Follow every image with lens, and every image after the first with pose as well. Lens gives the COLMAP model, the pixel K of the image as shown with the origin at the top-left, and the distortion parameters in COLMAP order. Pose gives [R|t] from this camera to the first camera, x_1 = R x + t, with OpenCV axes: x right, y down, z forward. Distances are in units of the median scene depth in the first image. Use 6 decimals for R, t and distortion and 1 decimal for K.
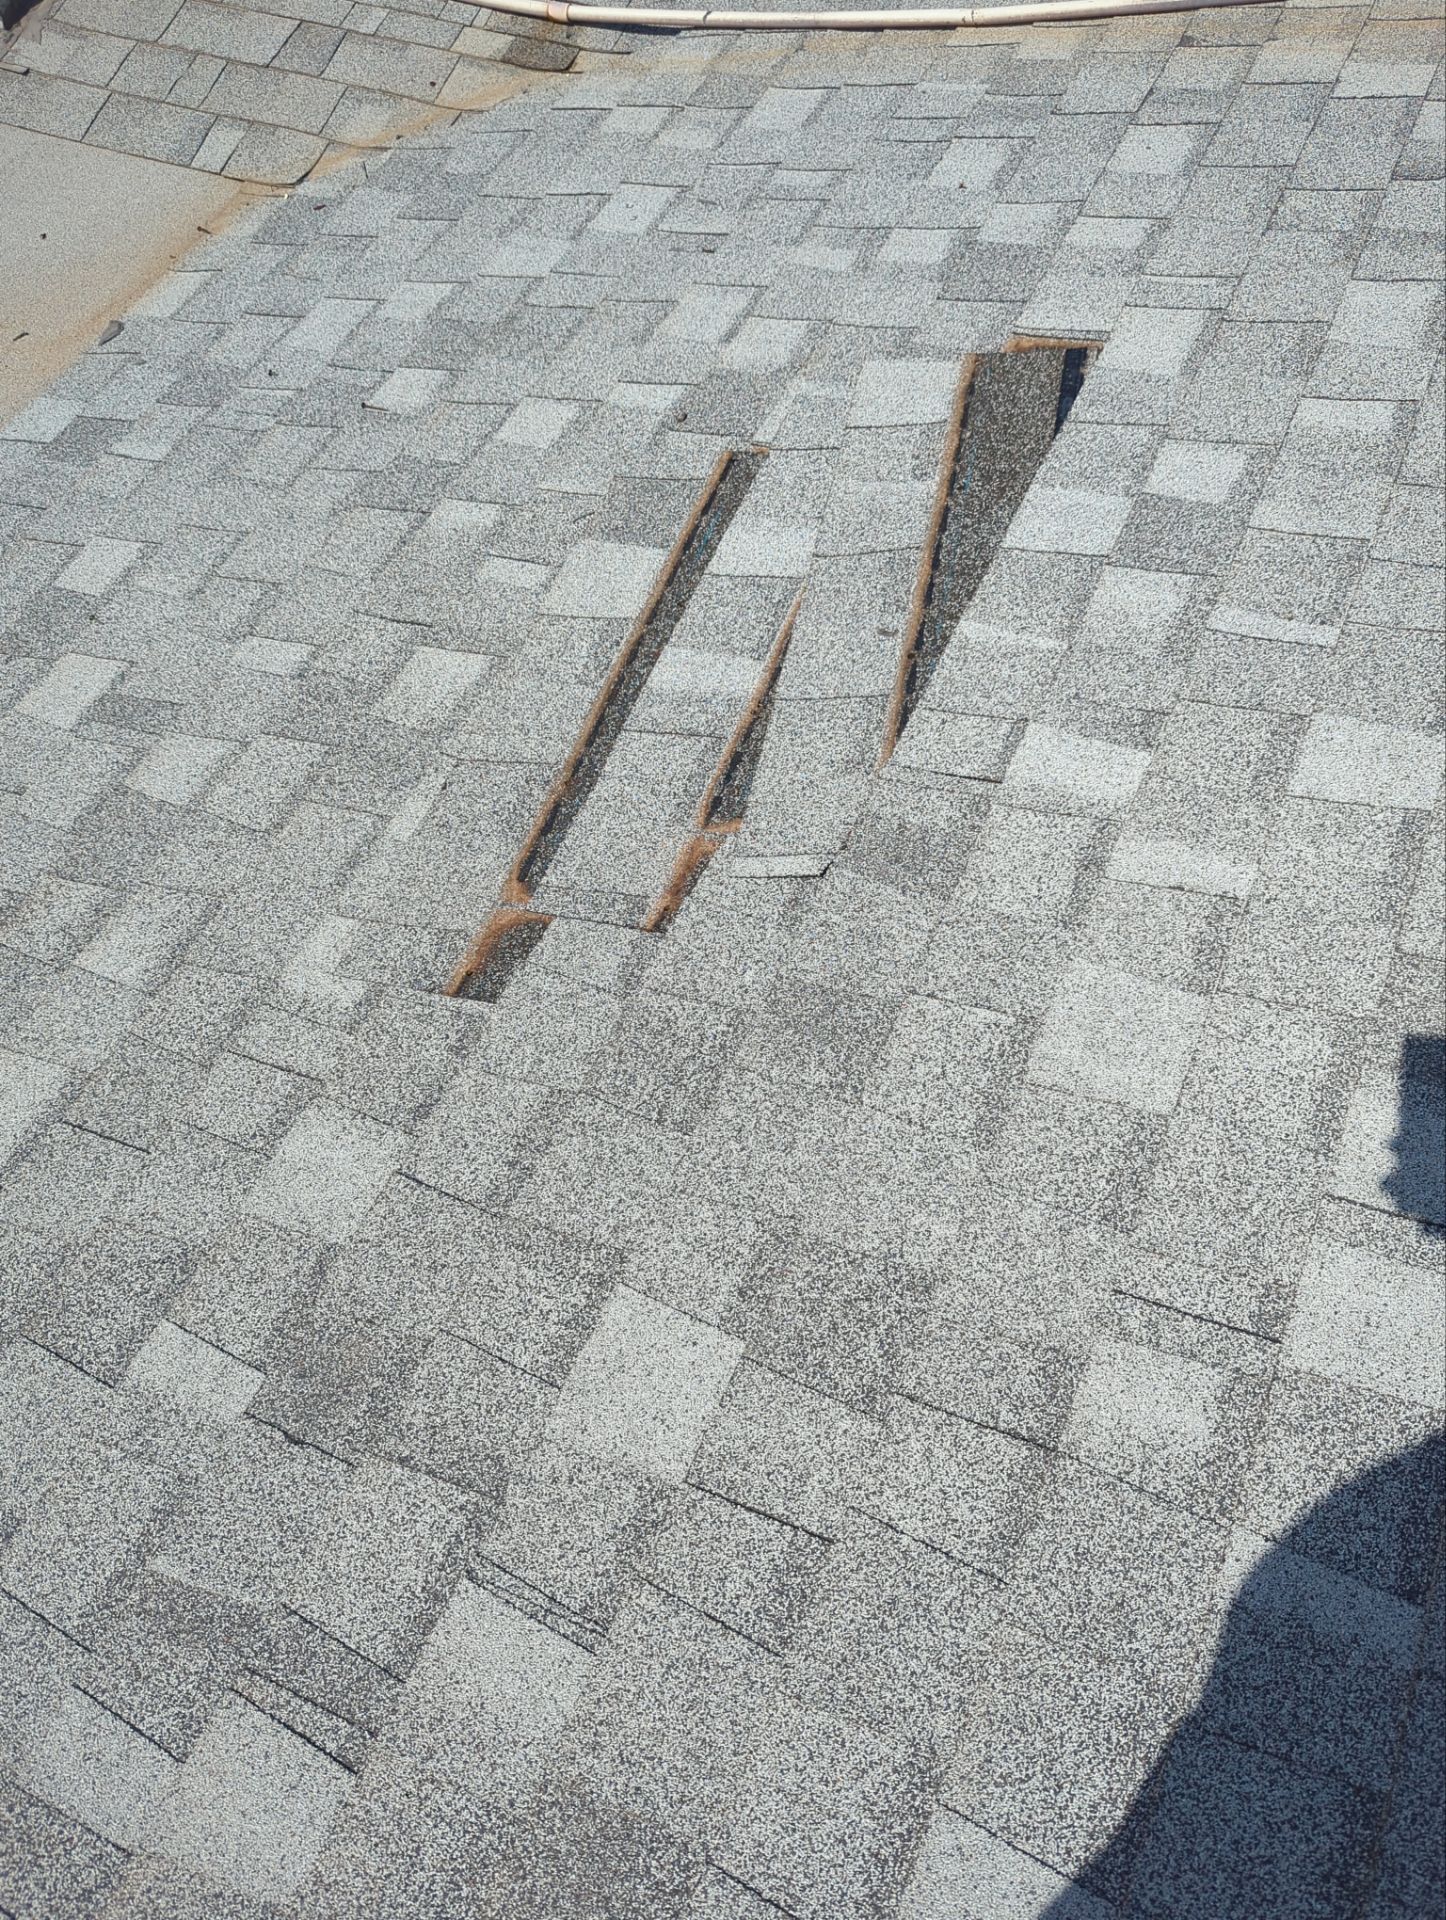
lens RADIAL K [[1589.6, 0, 733.8], [0, 1589.6, 964.7], [0, 0, 1]] dist [0.052055, -0.054597]
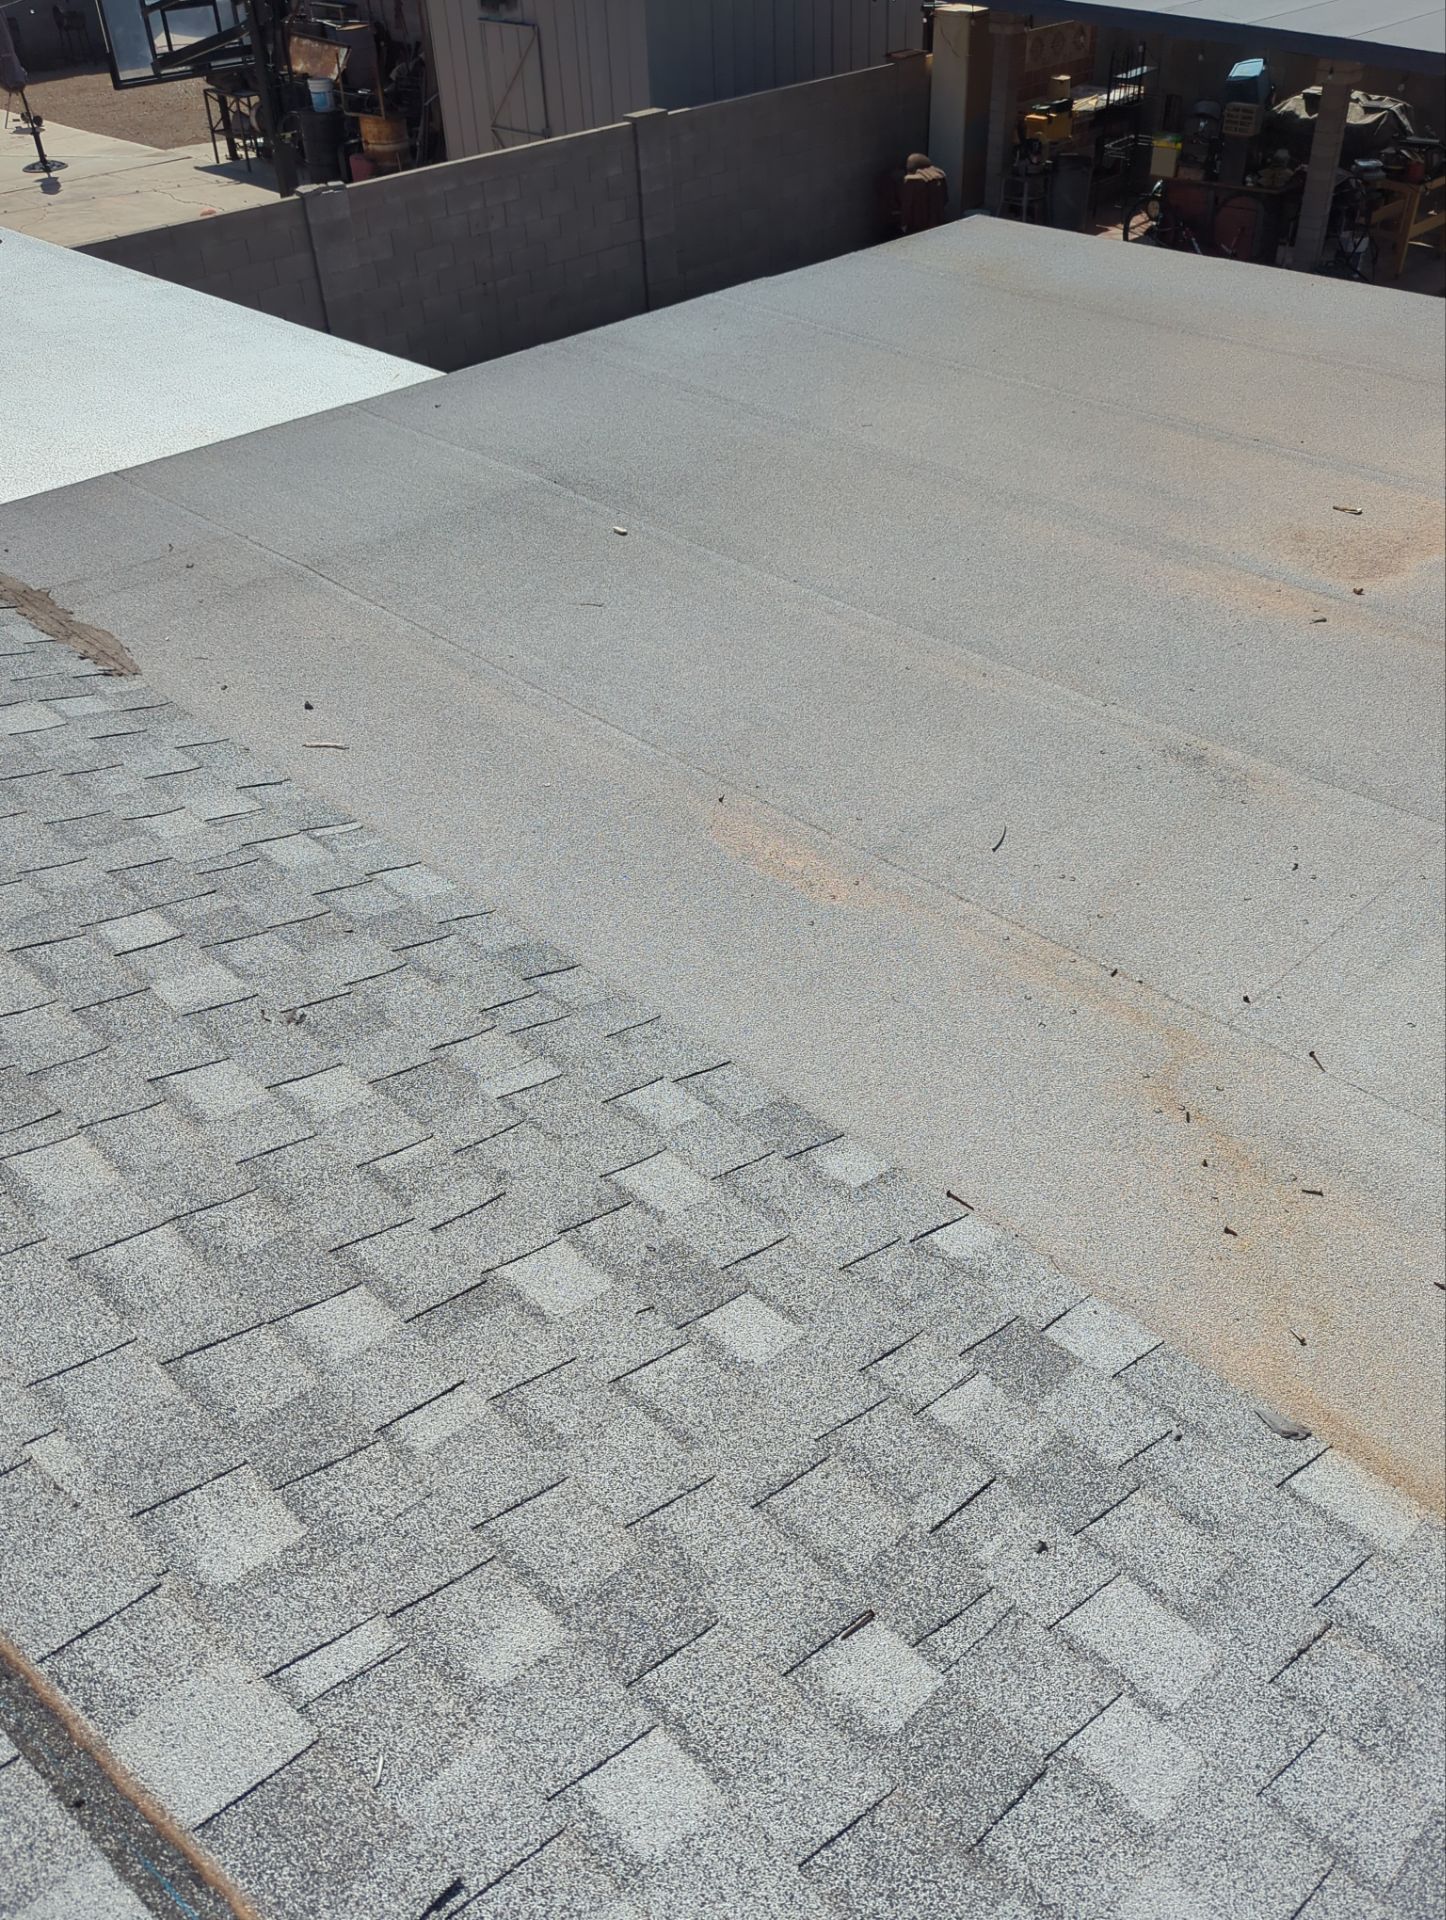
lens RADIAL K [[1589.6, 0, 733.8], [0, 1589.6, 964.7], [0, 0, 1]] dist [0.052055, -0.054597]
pose [[-0.355589, 0.587882, -0.726602, 0.133242], [-0.764449, 0.264352, 0.587993, -0.784362], [0.537749, 0.764534, 0.355406, 0.491955]]
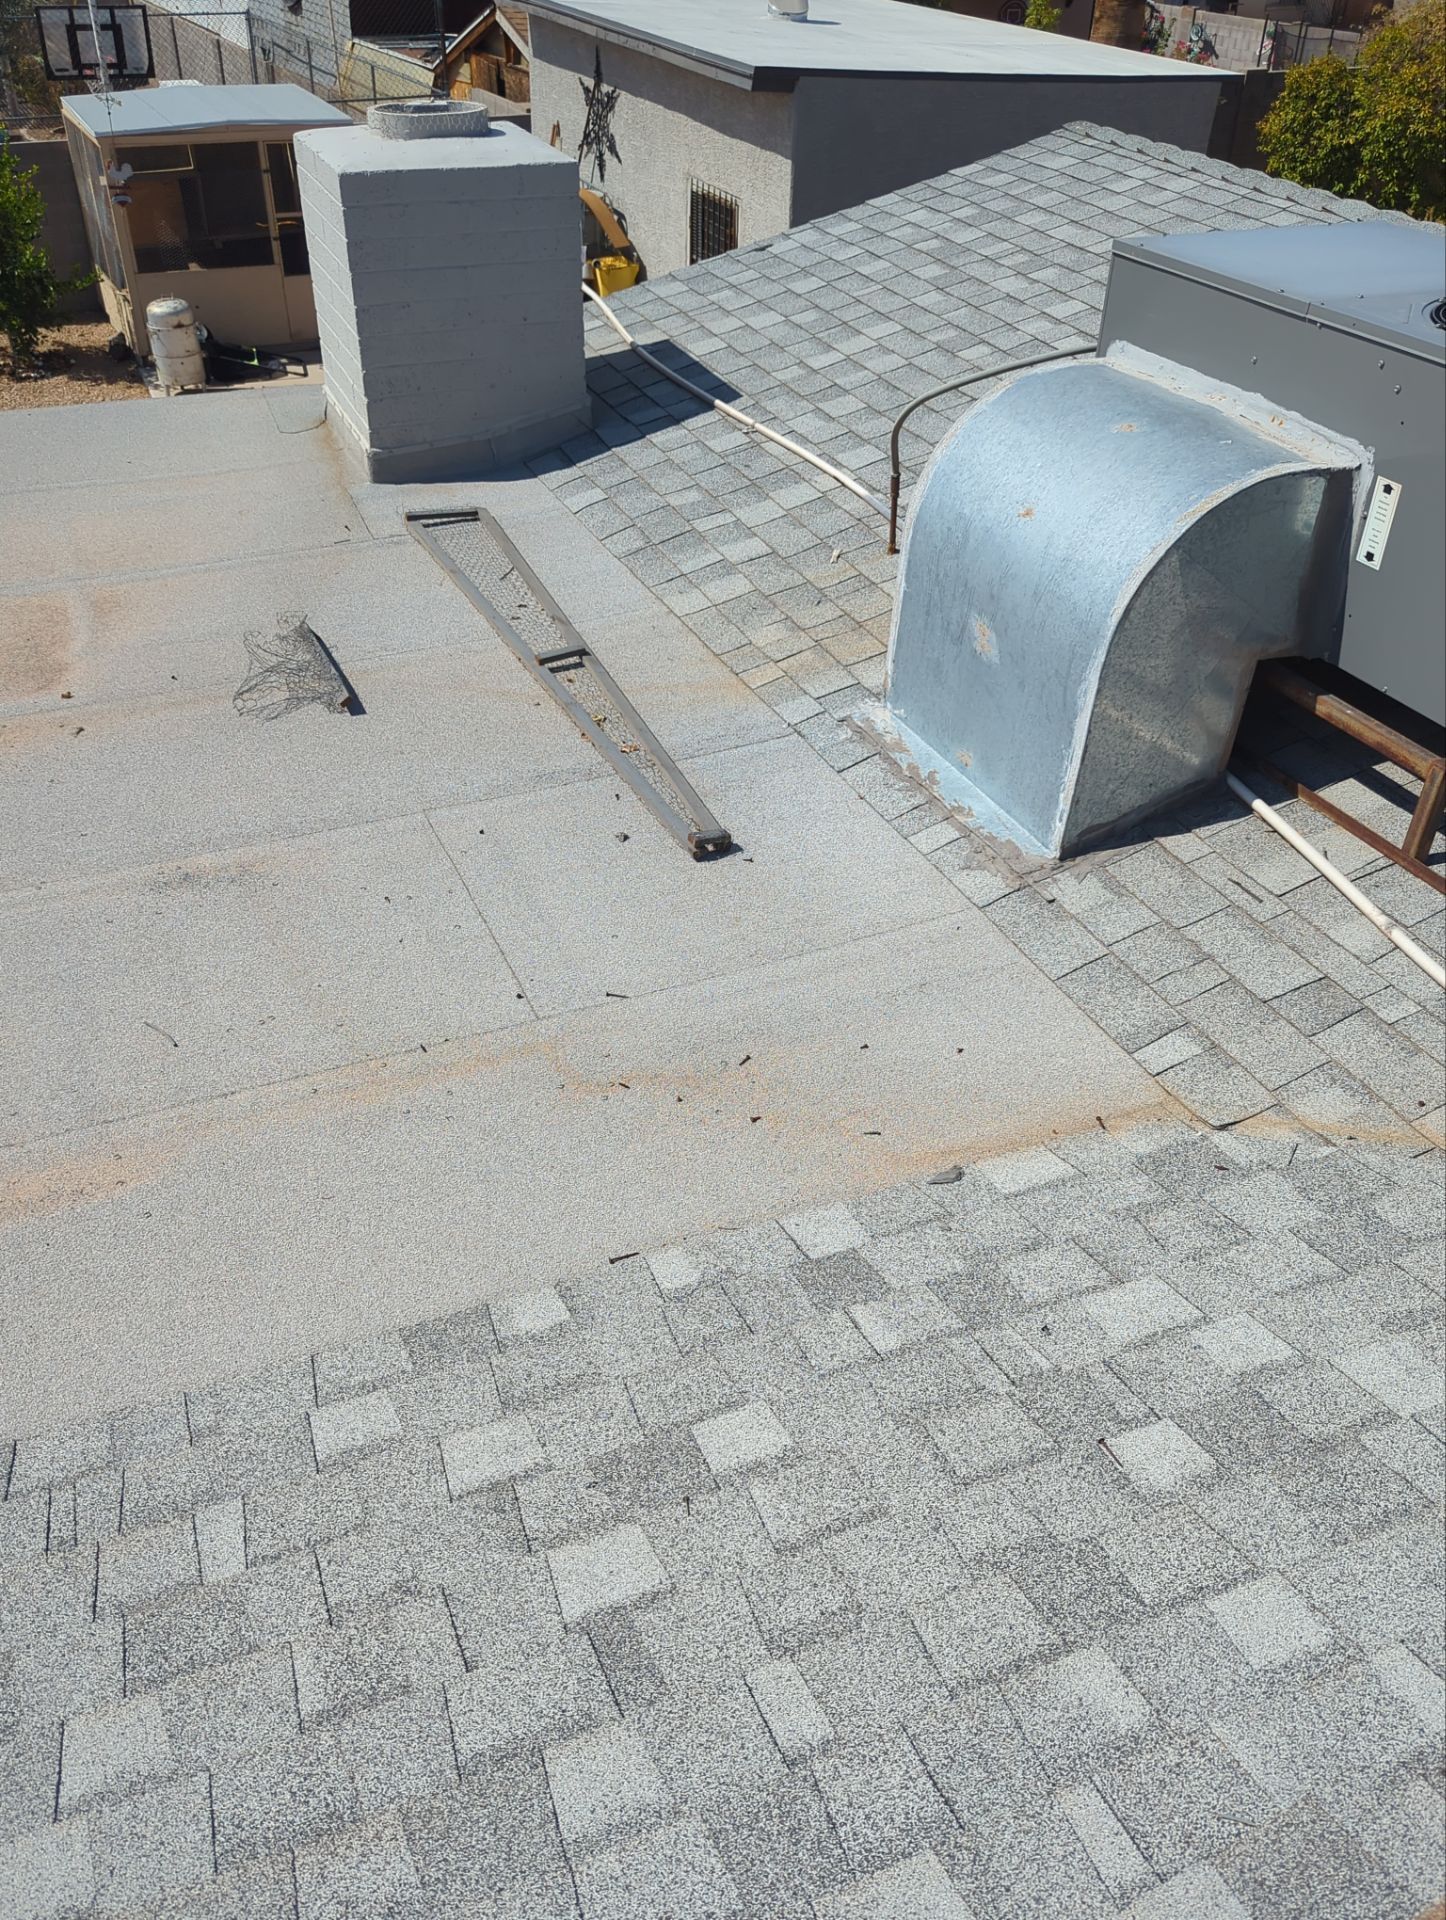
lens RADIAL K [[1589.6, 0, 733.8], [0, 1589.6, 964.7], [0, 0, 1]] dist [0.052055, -0.054597]
pose [[0.731491, 0.417005, -0.539471, -0.025910], [-0.586487, 0.788346, -0.185859, -0.275184], [0.347786, 0.452346, 0.821236, 0.138652]]
